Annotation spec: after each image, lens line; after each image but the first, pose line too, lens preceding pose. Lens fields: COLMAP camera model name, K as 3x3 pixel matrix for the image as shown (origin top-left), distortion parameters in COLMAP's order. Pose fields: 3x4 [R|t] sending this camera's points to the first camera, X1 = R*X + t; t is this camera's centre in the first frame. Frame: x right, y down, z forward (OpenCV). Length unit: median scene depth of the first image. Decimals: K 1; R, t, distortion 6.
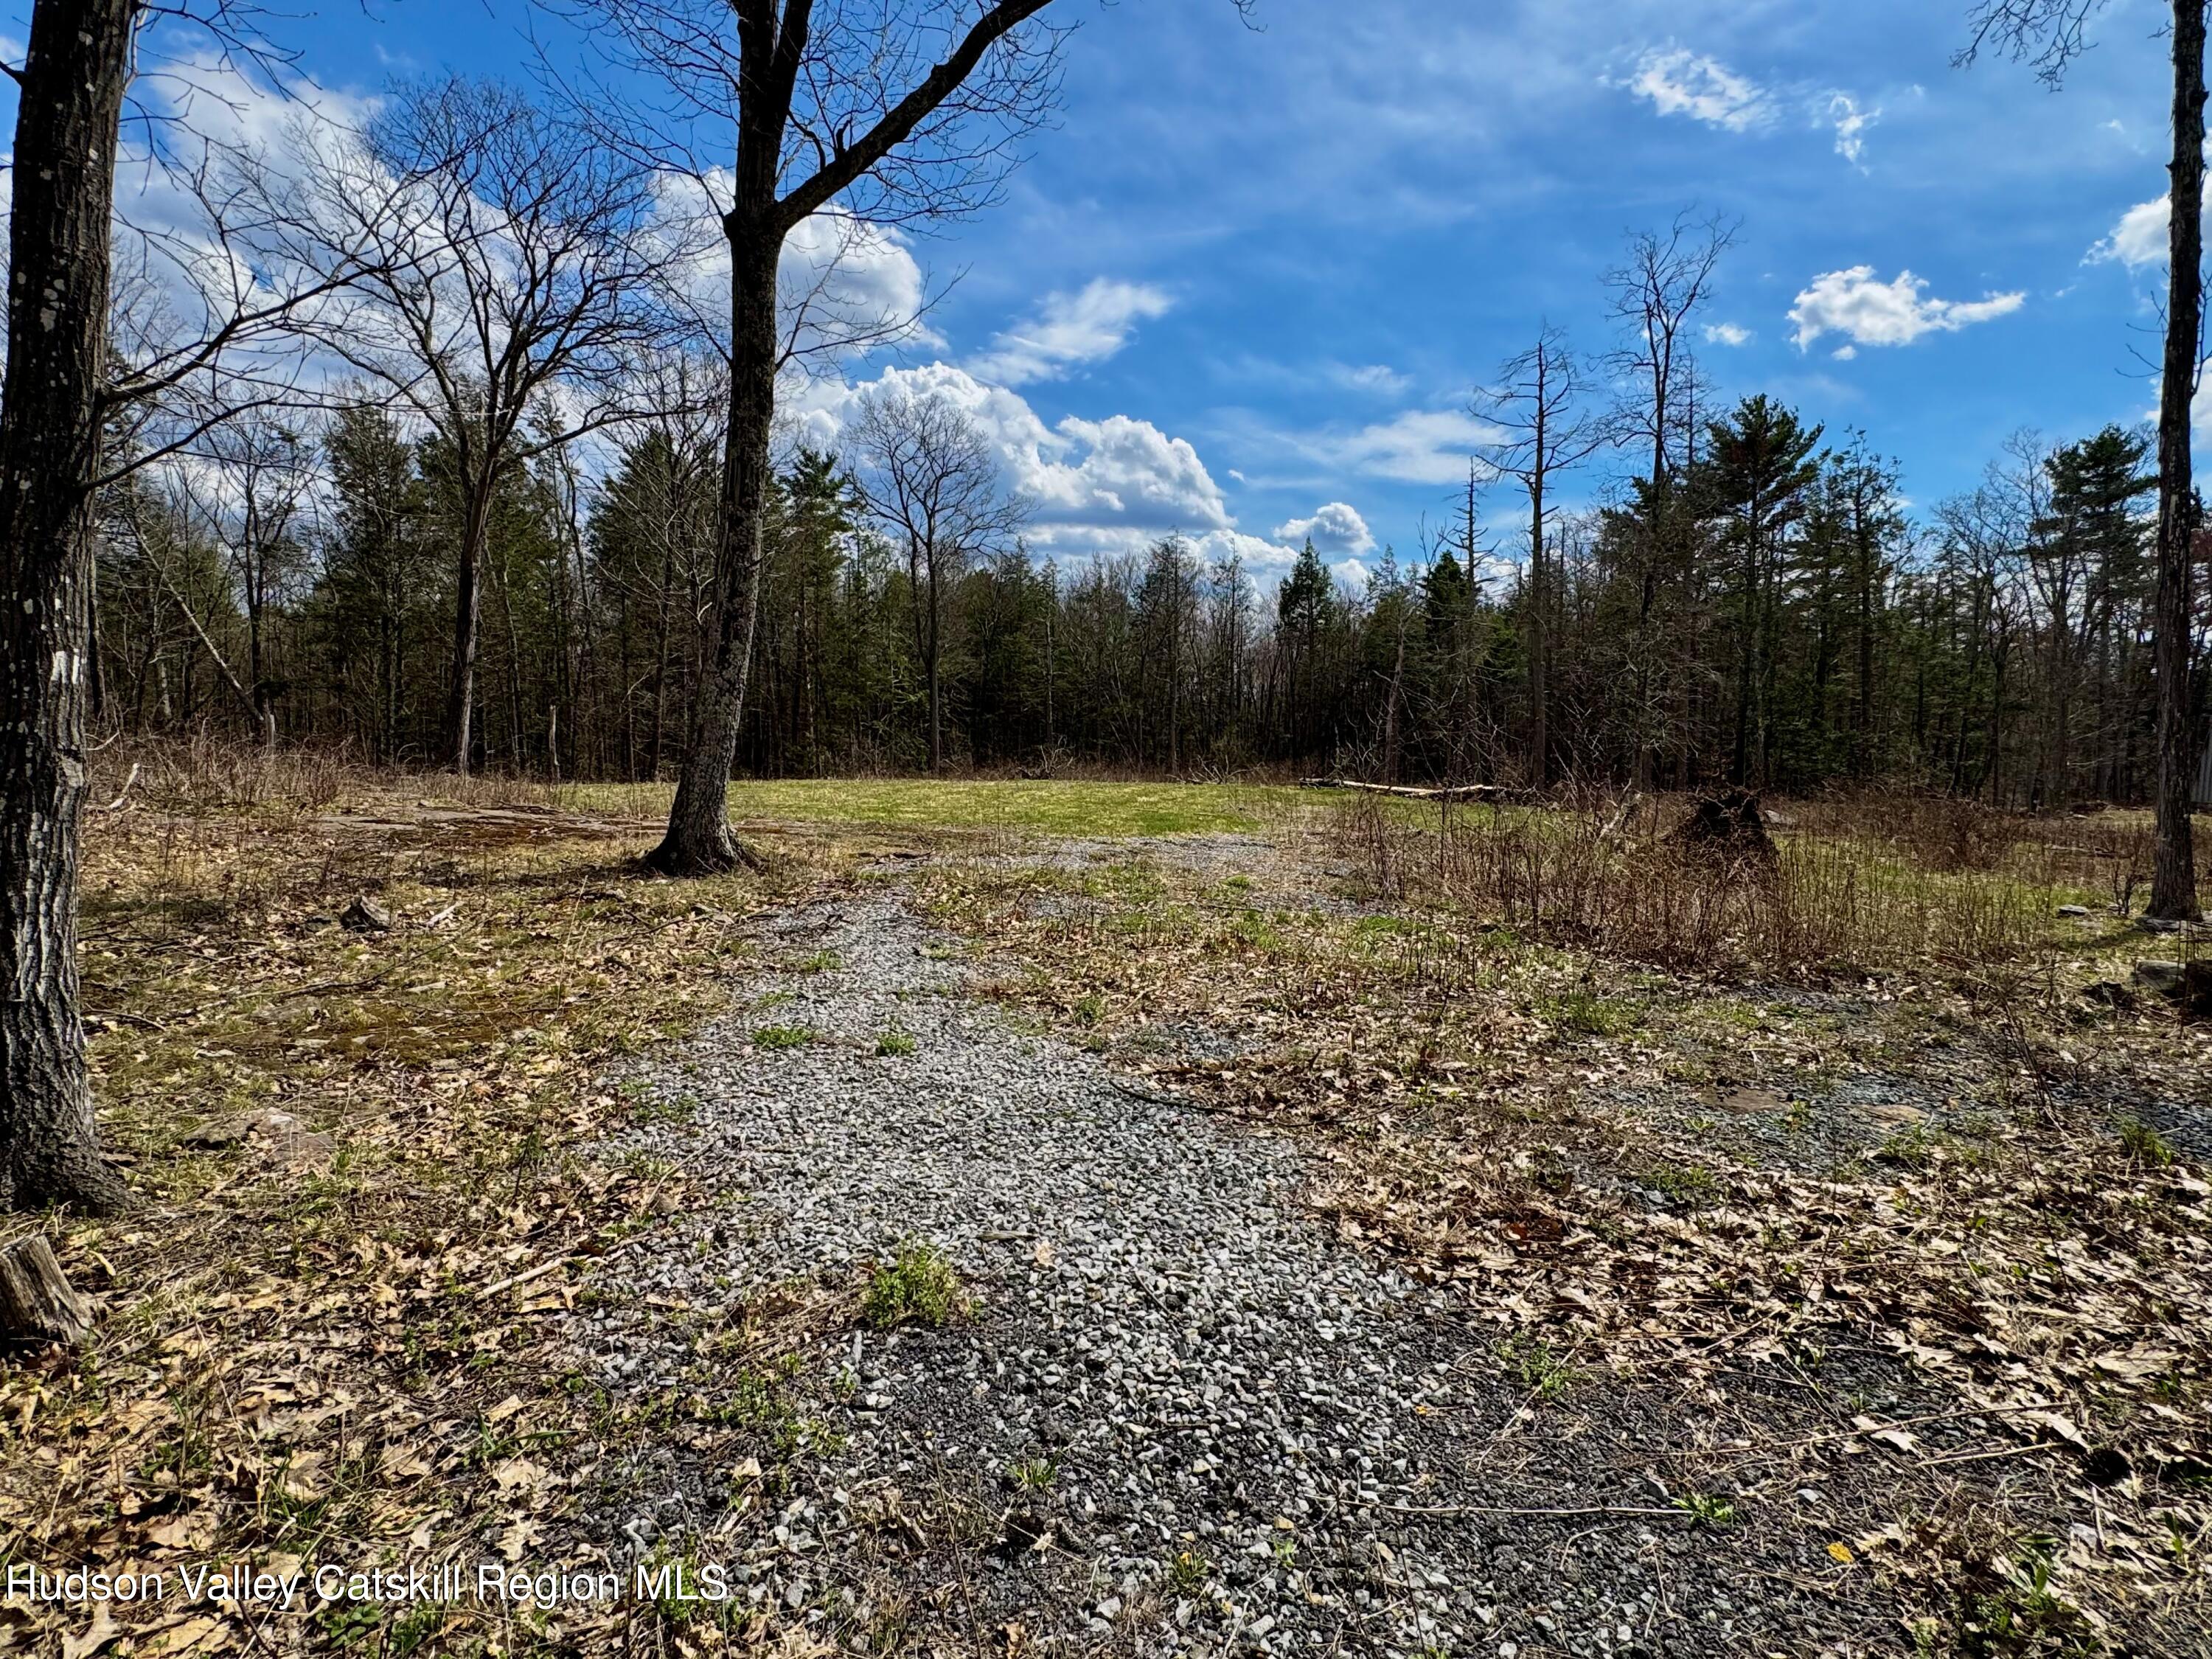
lens RADIAL K [[1112.8, 0, 1108.5], [0, 1112.8, 819.2], [0, 0, 1]] dist [-0.019045, 0.009328]
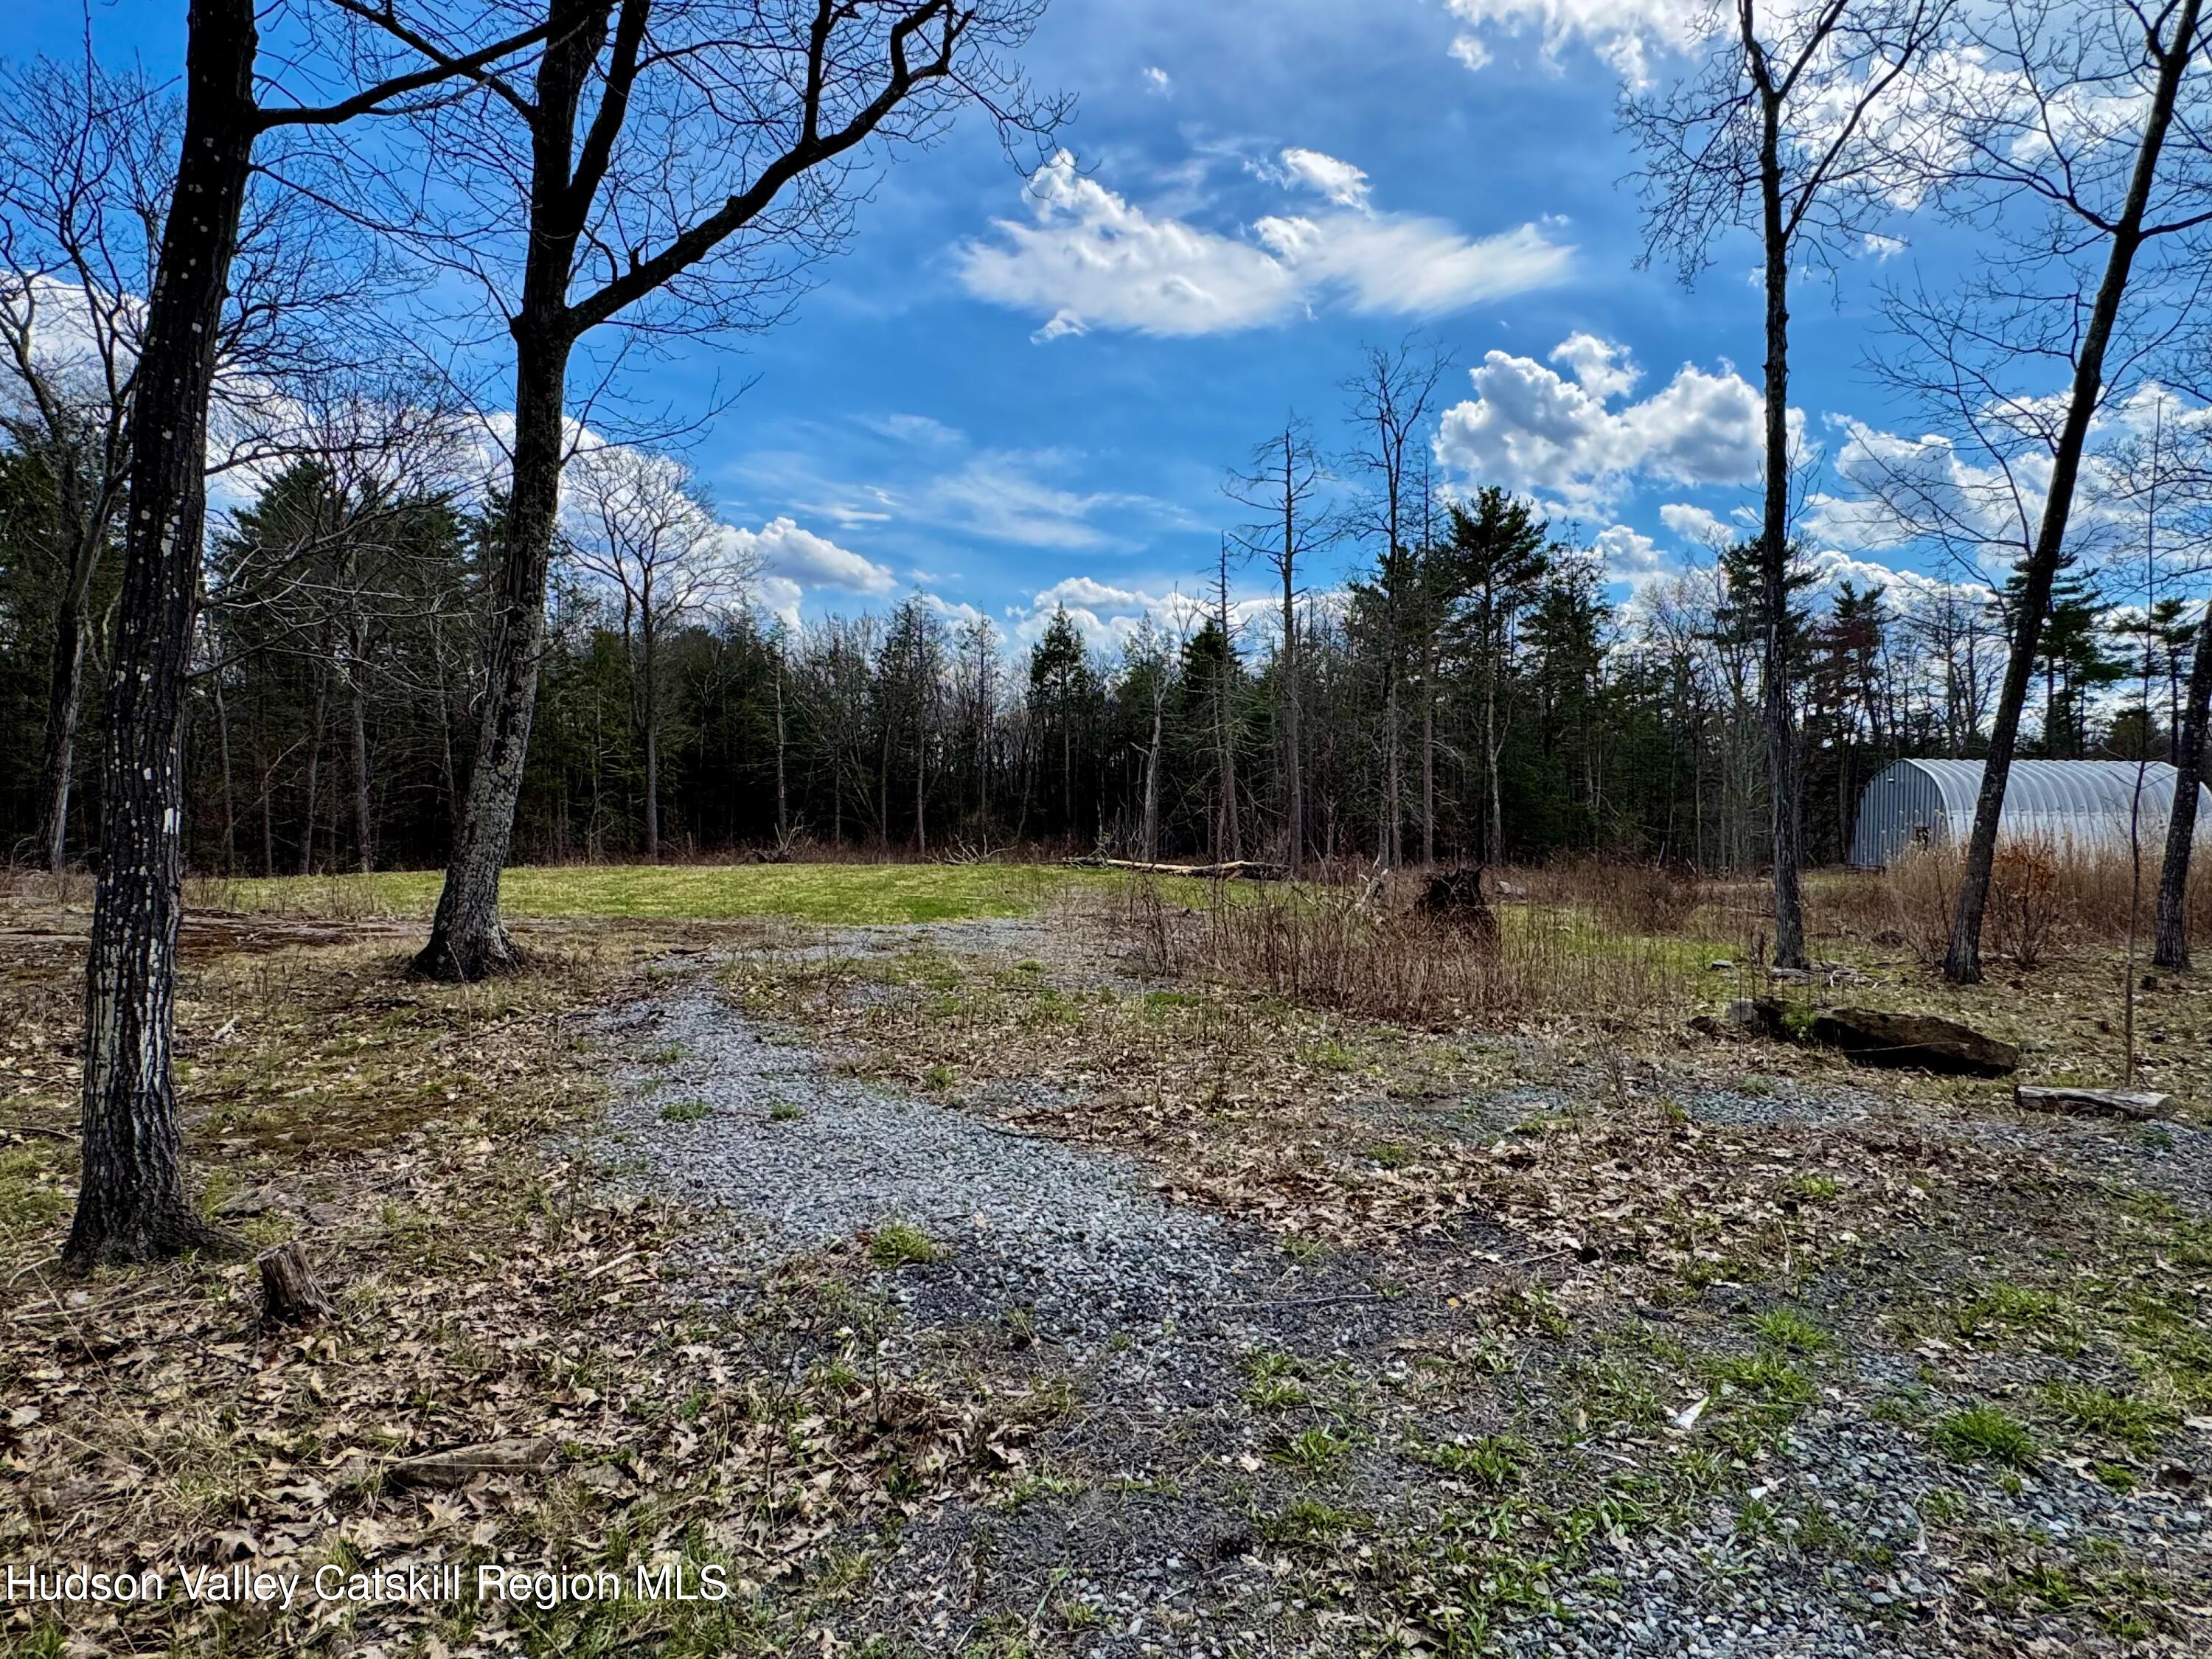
lens RADIAL K [[1210.8, 0, 1106.0], [0, 1210.8, 829.5], [0, 0, 1]] dist [-0.013482, 0.000160]
pose [[0.977406, -0.012389, 0.211007, -0.131276], [0.024672, 0.998144, -0.055675, -0.017466], [-0.209926, 0.059623, 0.975898, -0.357244]]
